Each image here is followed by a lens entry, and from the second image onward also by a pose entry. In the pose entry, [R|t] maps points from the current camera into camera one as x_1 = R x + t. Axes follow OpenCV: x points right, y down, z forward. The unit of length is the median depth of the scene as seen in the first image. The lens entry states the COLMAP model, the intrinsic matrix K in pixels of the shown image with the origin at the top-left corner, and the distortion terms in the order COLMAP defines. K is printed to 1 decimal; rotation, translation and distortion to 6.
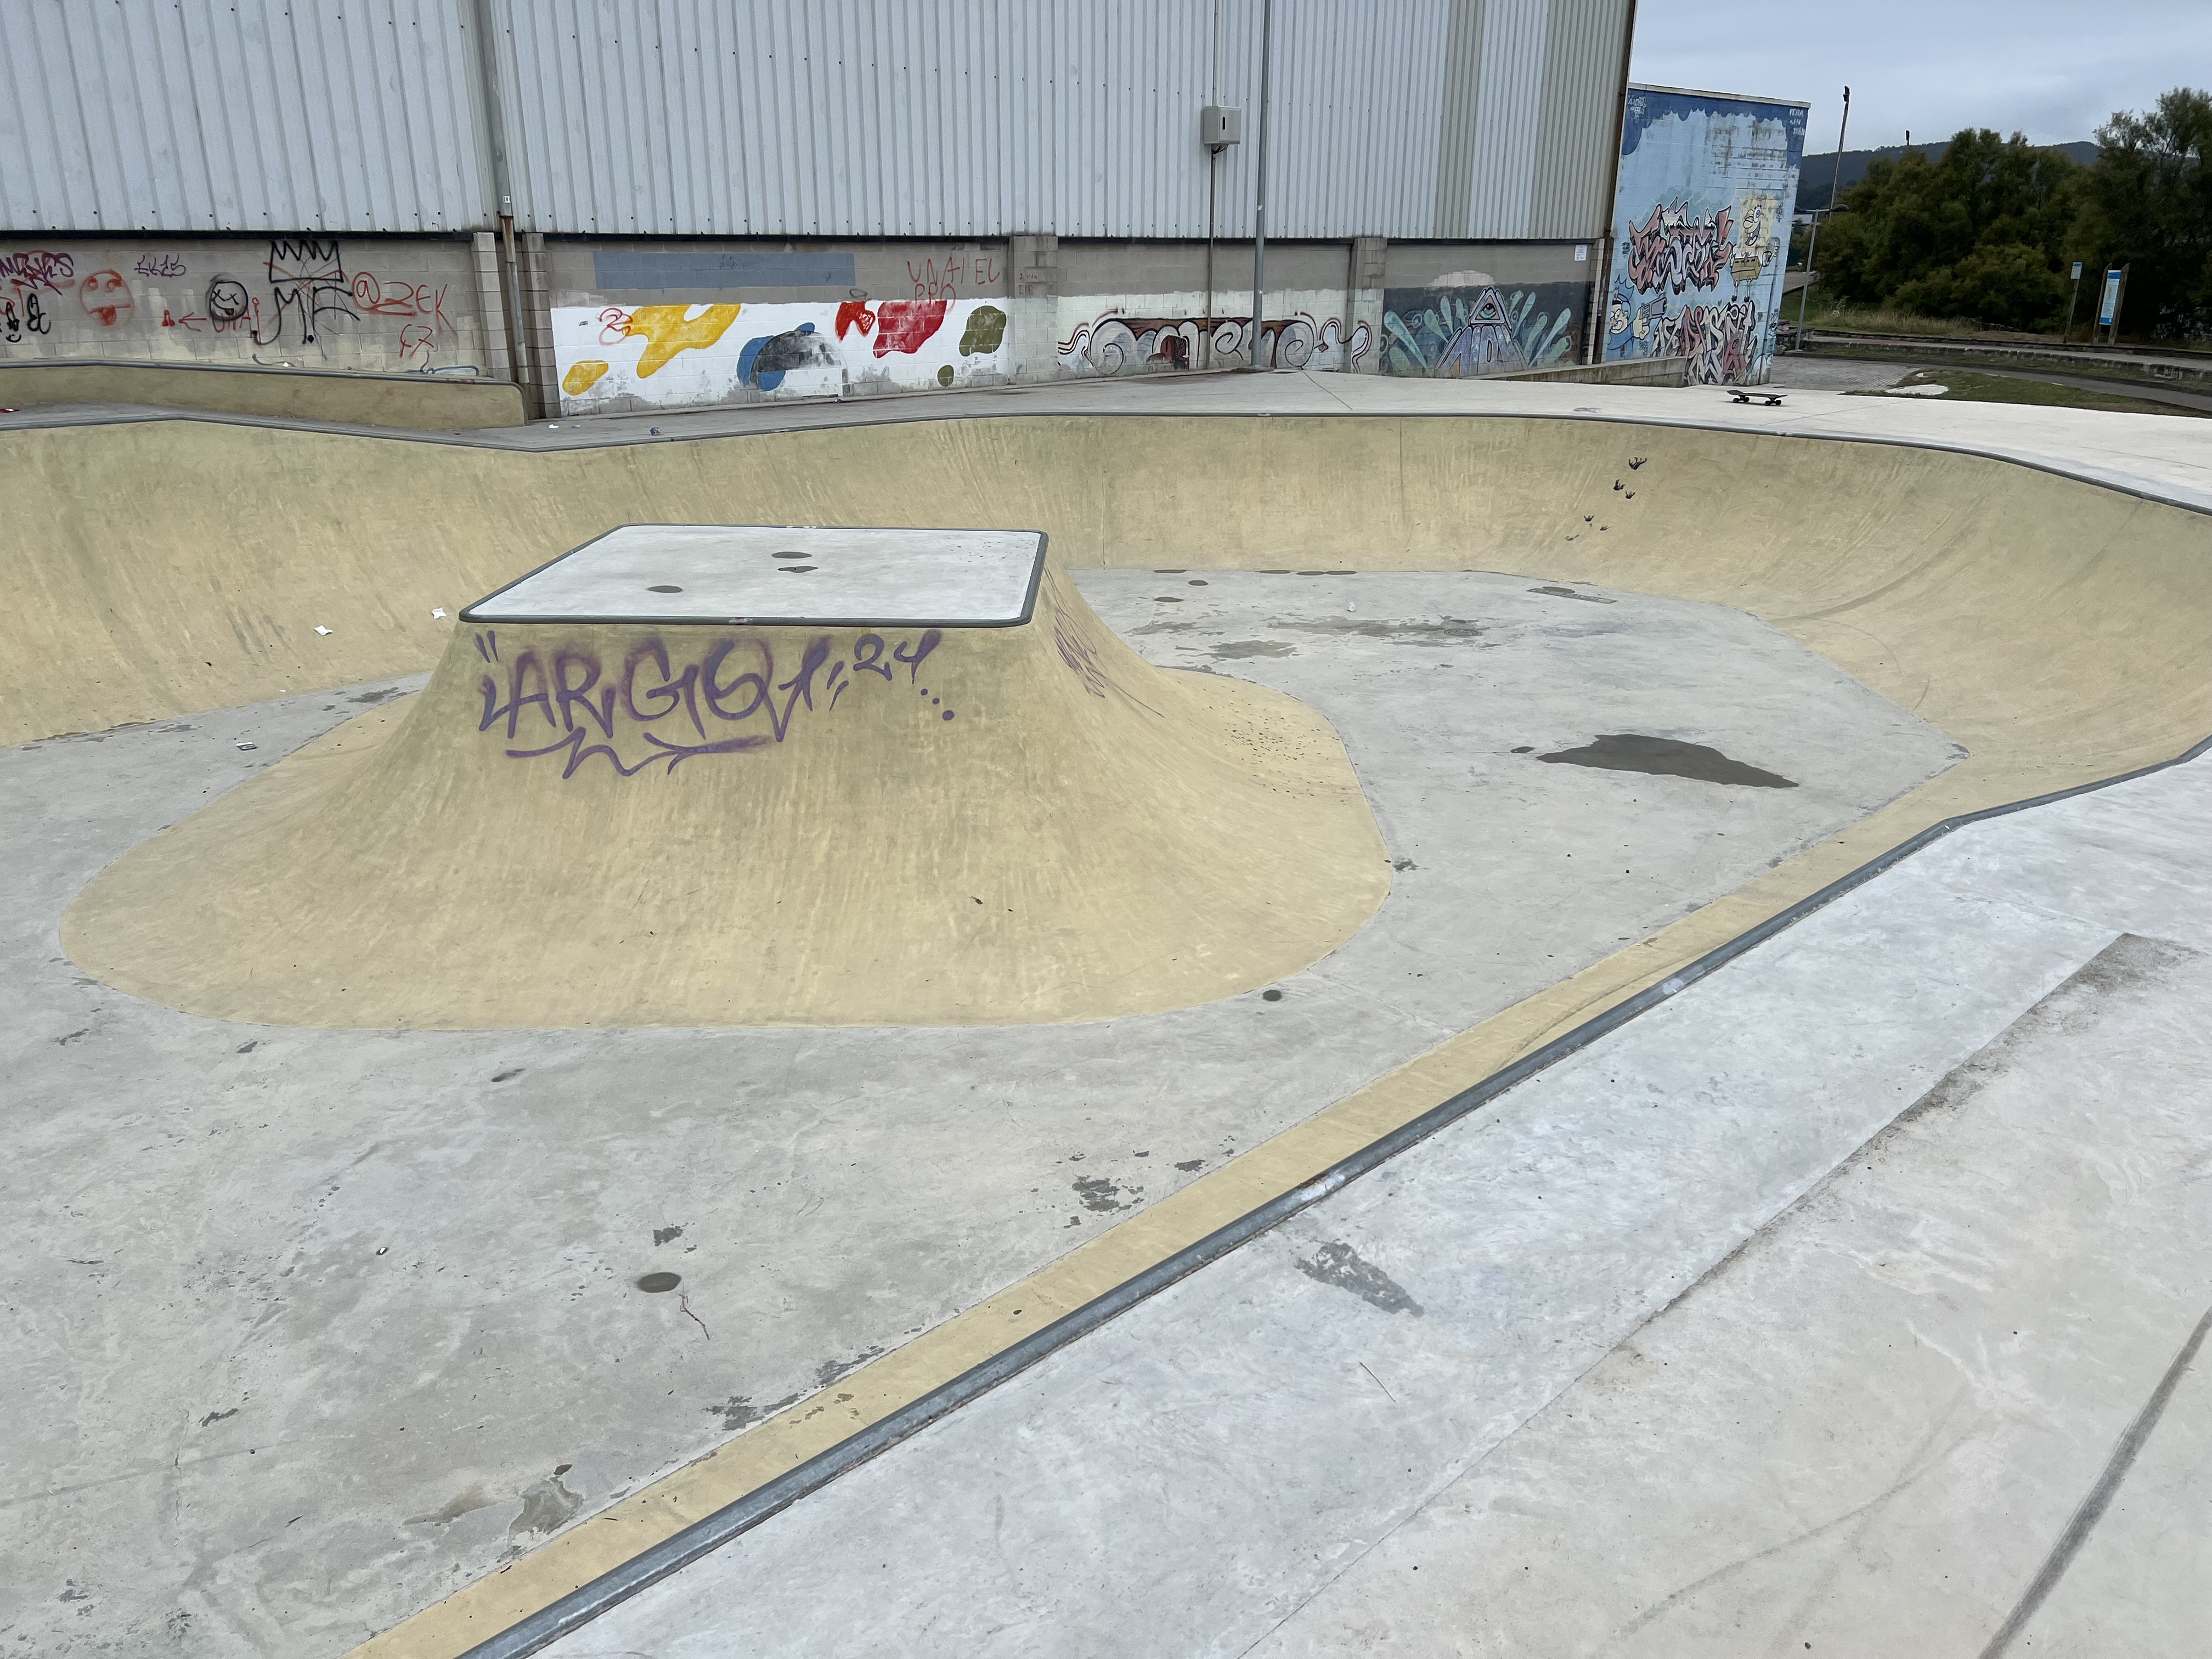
lens RADIAL K [[1660.9, 0, 1097.9], [0, 1660.9, 848.8], [0, 0, 1]] dist [0.050176, -0.054937]
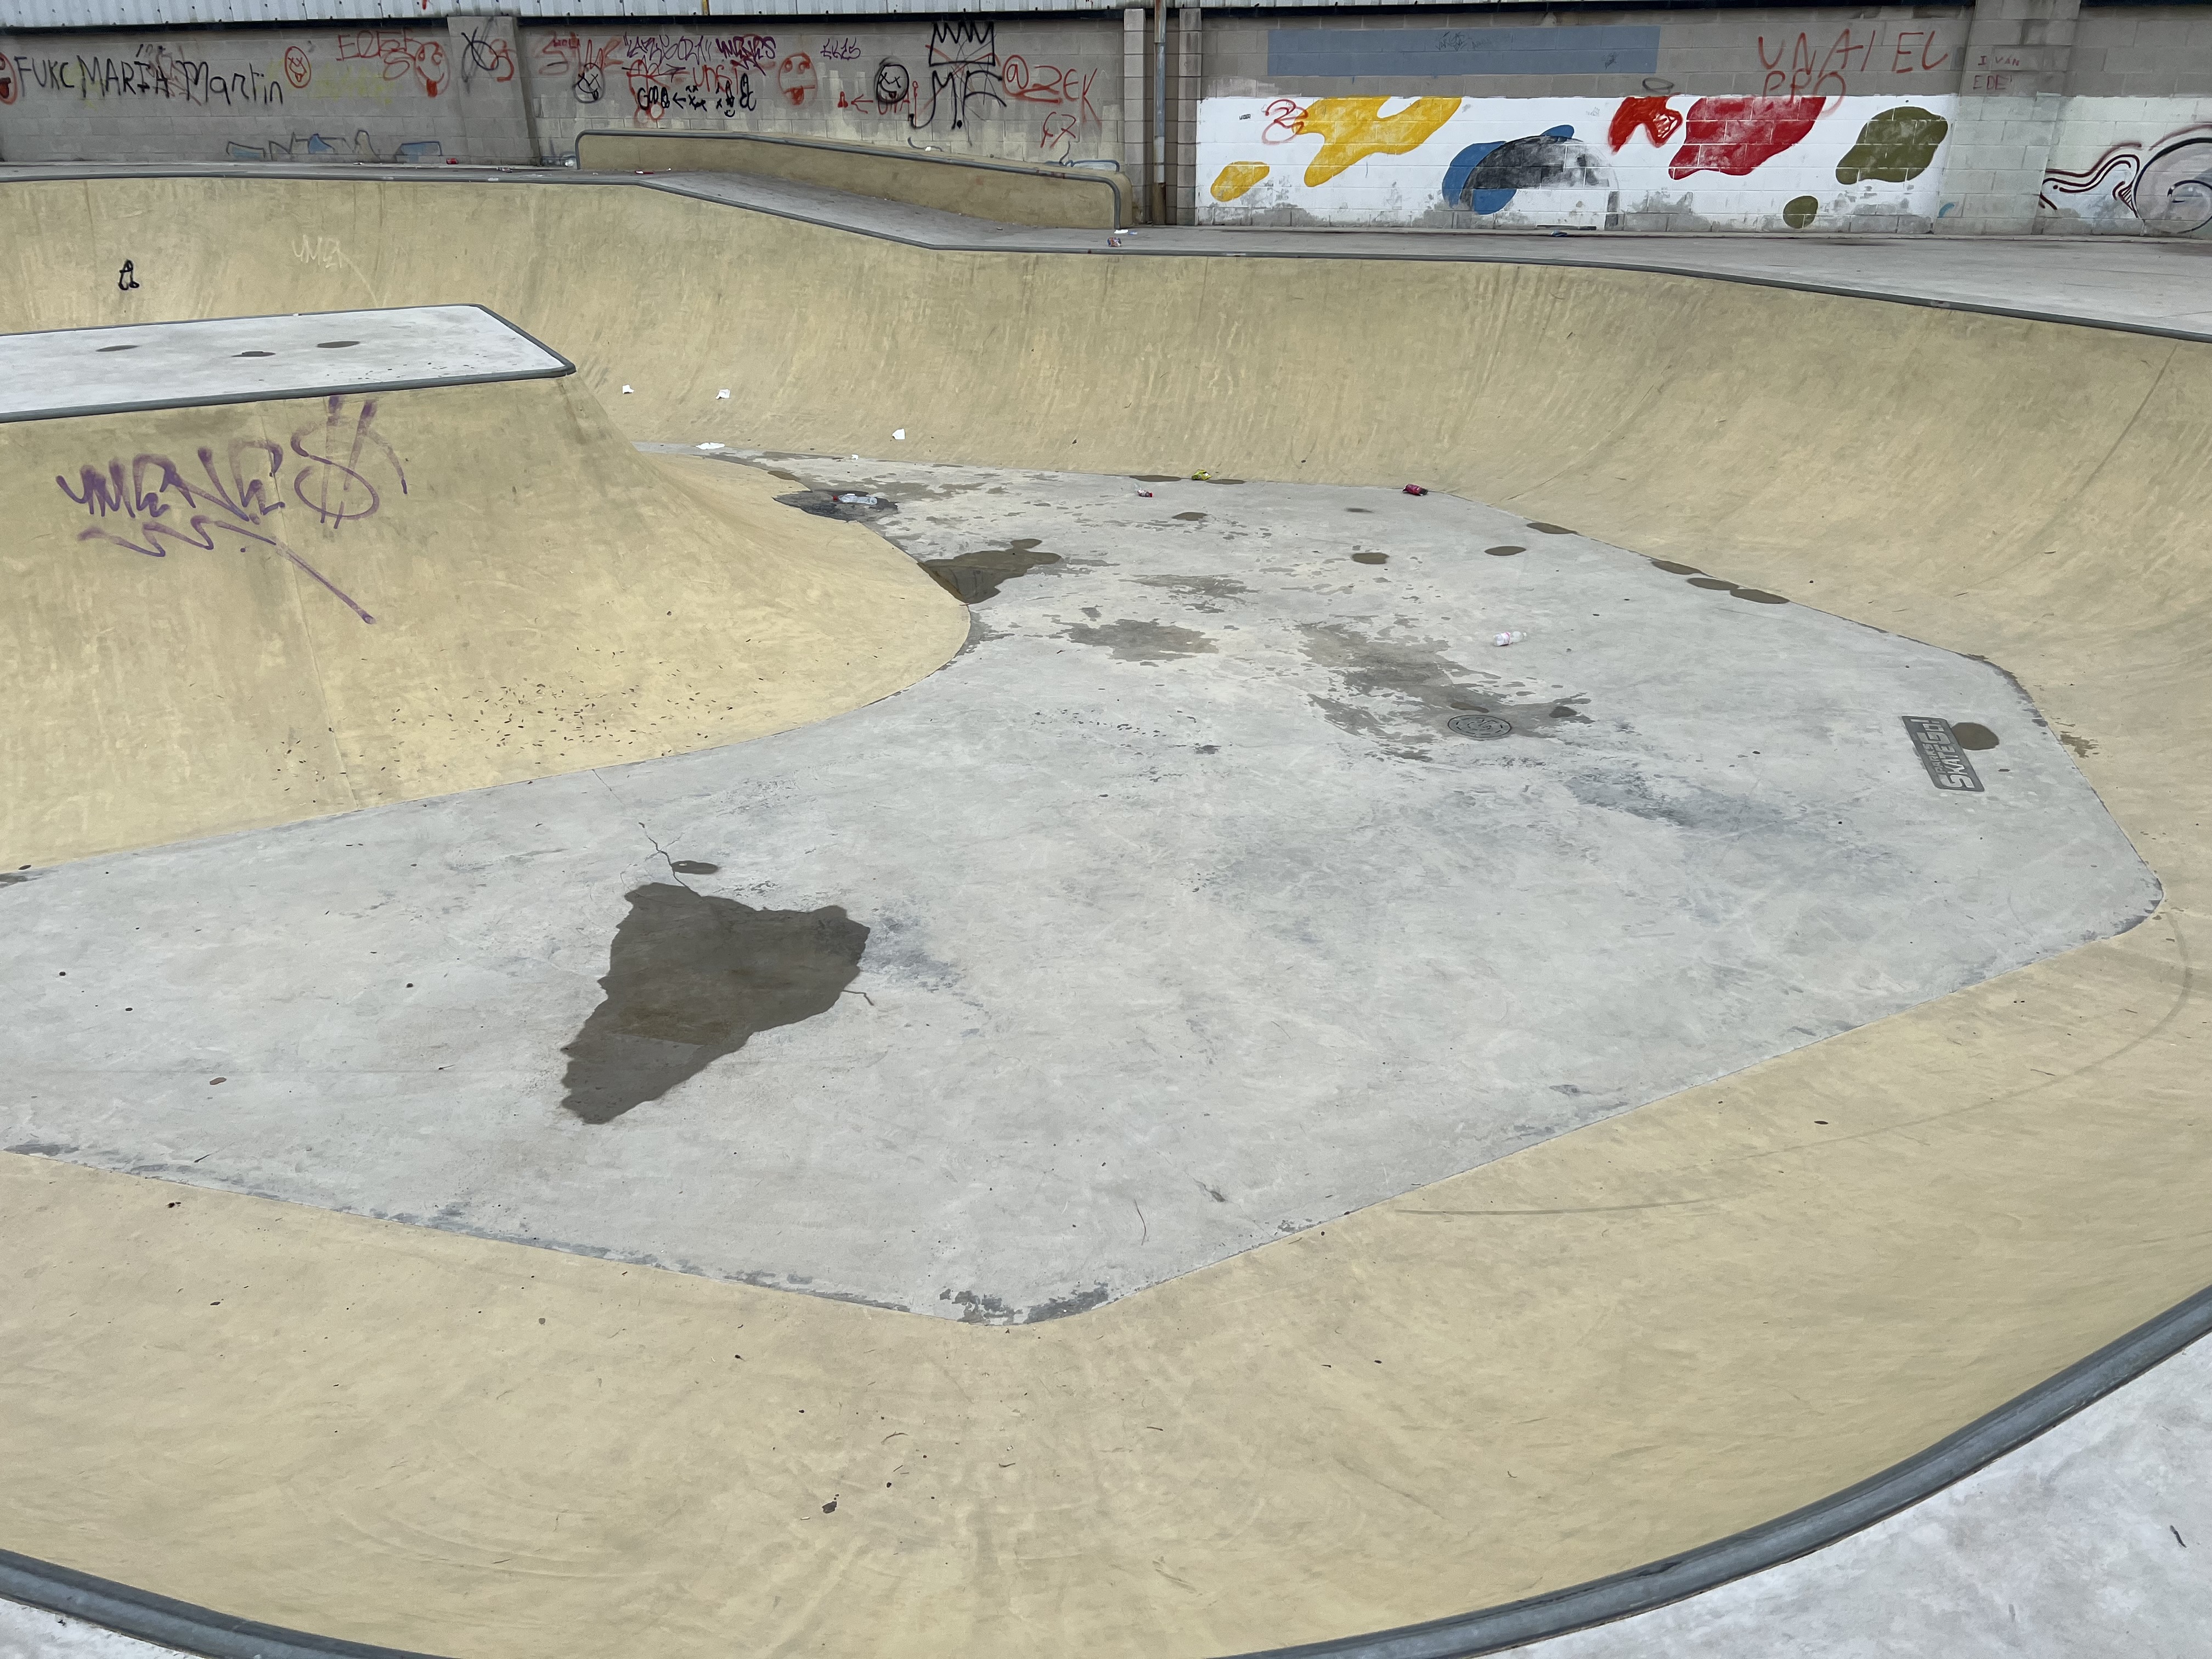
lens RADIAL K [[1660.9, 0, 1089.9], [0, 1660.9, 843.4], [0, 0, 1]] dist [0.050176, -0.054937]
pose [[0.496509, 0.361112, -0.789353, 0.589348], [-0.290996, 0.925982, 0.240578, -0.186680], [0.817802, 0.110250, 0.564840, 0.601916]]
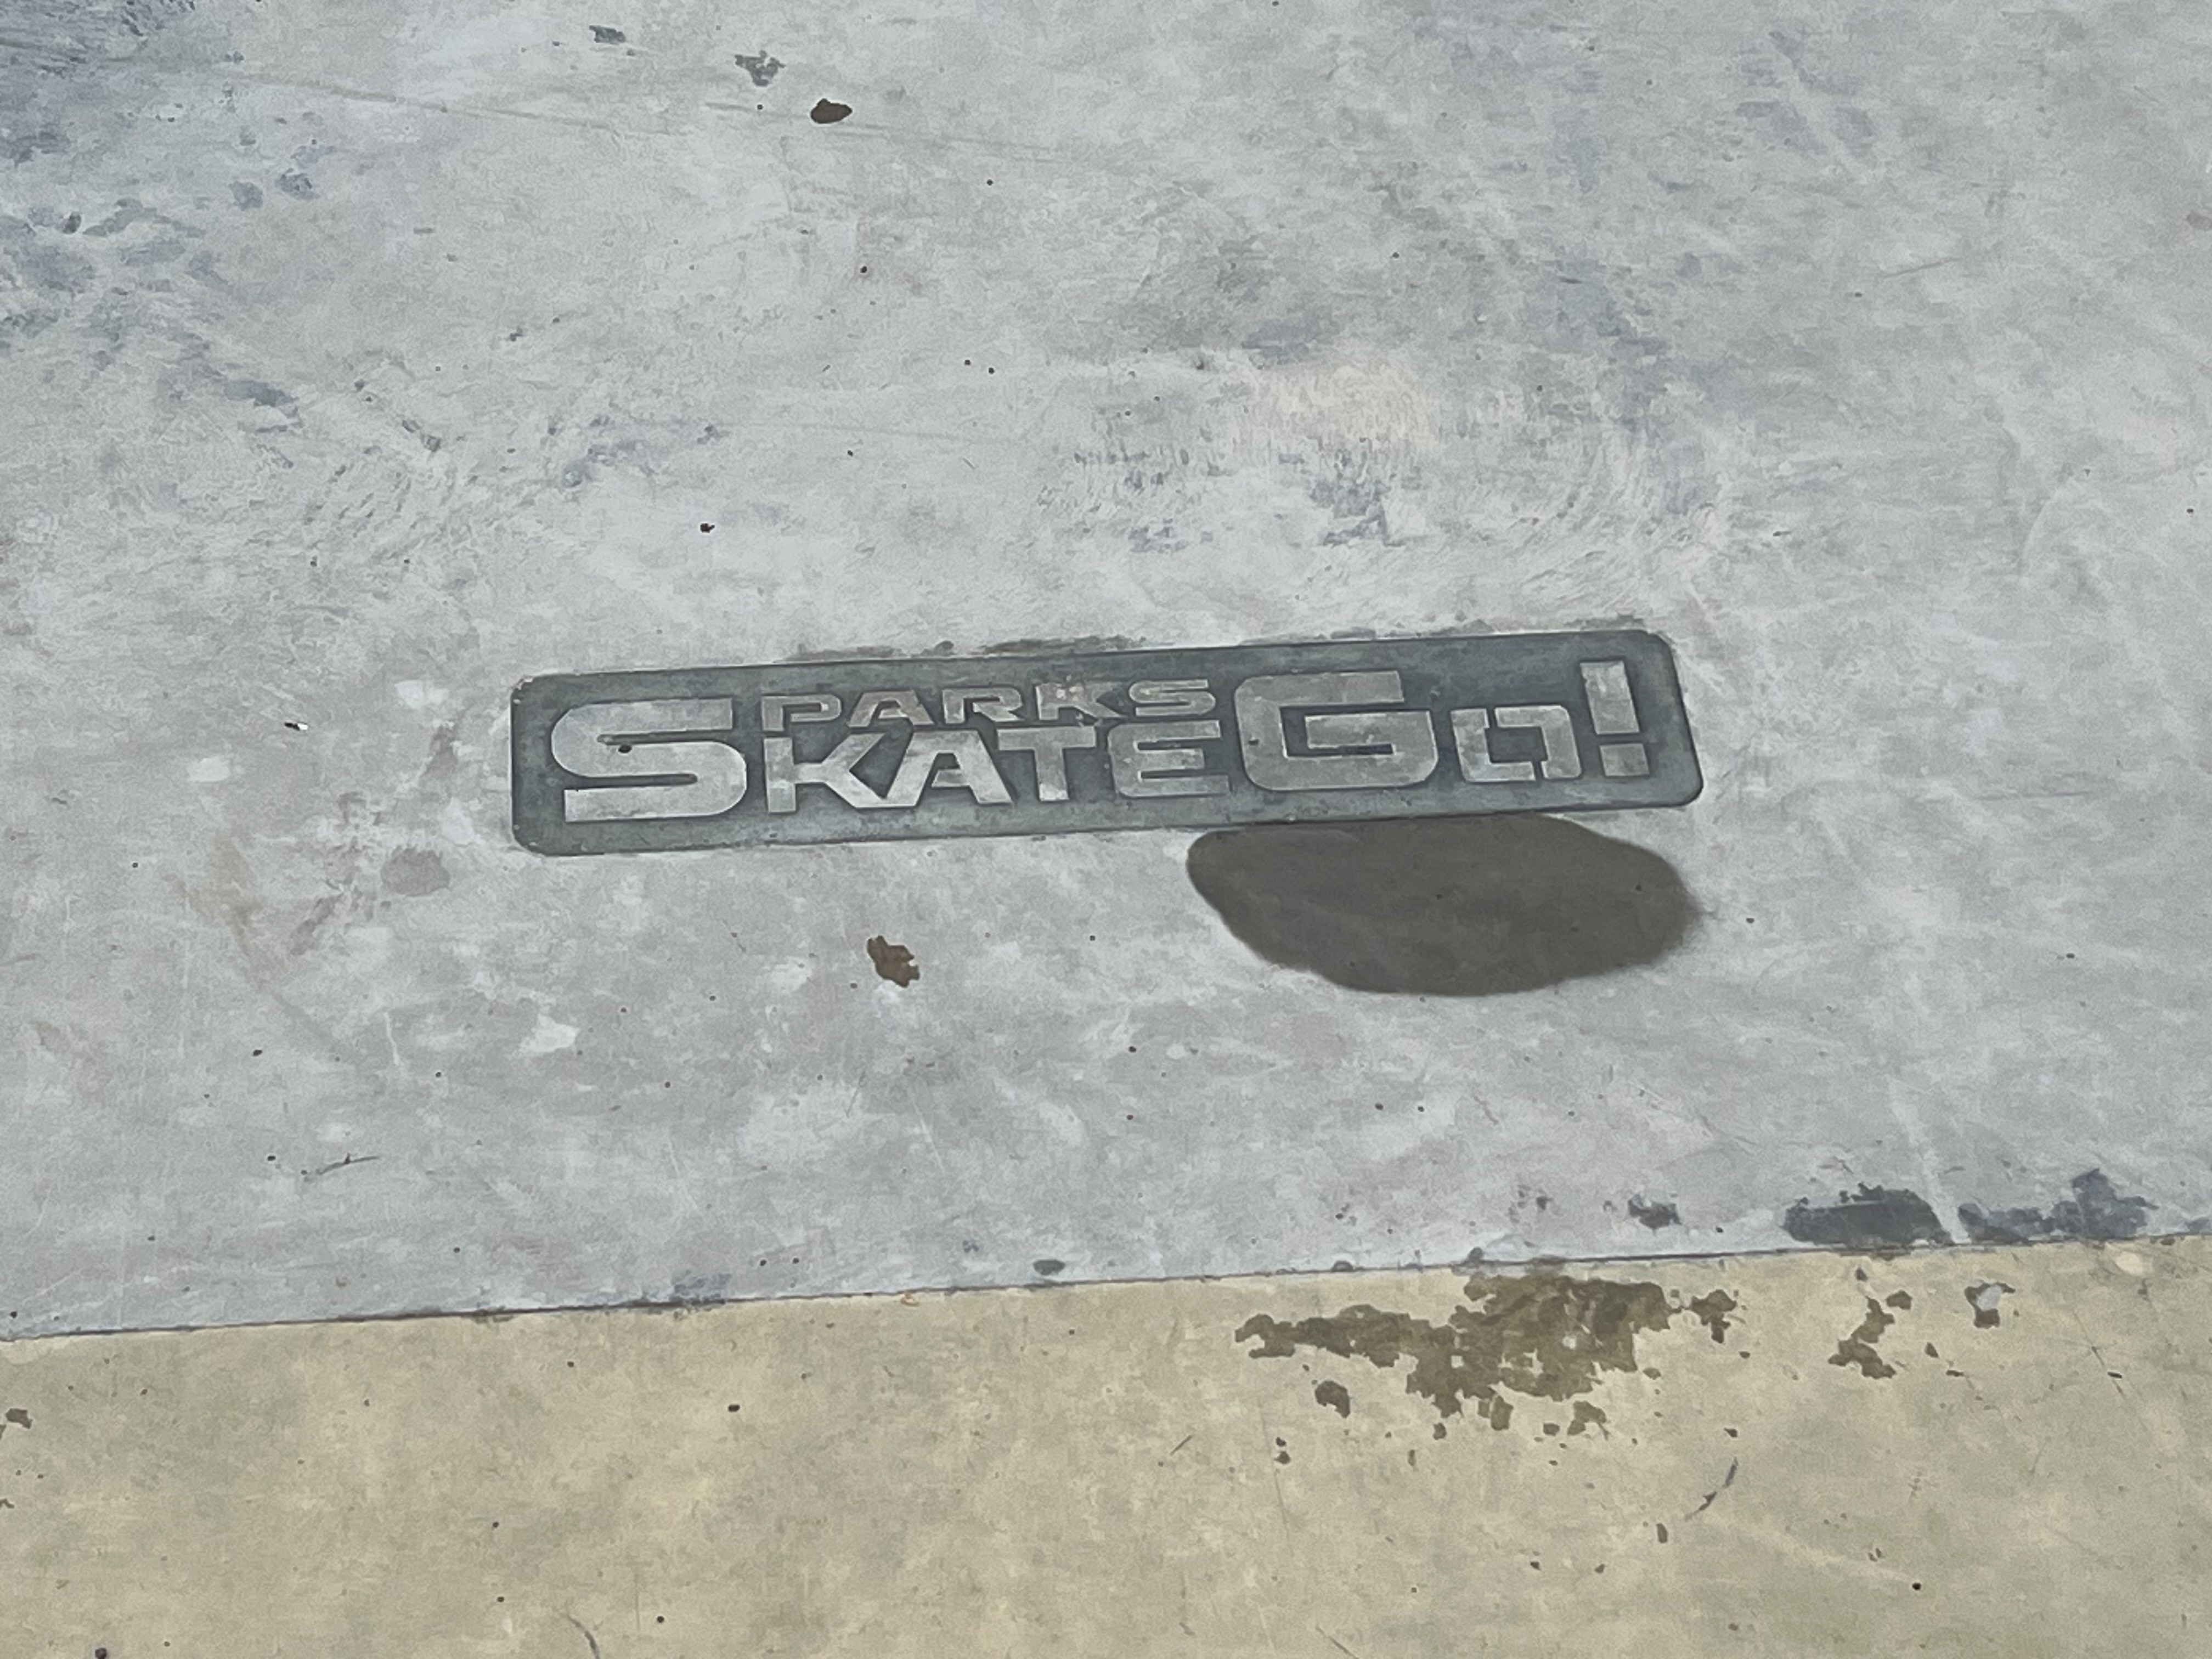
lens RADIAL K [[4752.2, 0, 1085.1], [0, 4752.2, 828.2], [0, 0, 1]] dist [0.232510, 0.000000]
pose [[-0.645867, 0.544898, -0.534736, 0.443207], [-0.290722, 0.472109, 0.832222, -0.366606], [0.705930, 0.692964, -0.146506, 1.130054]]
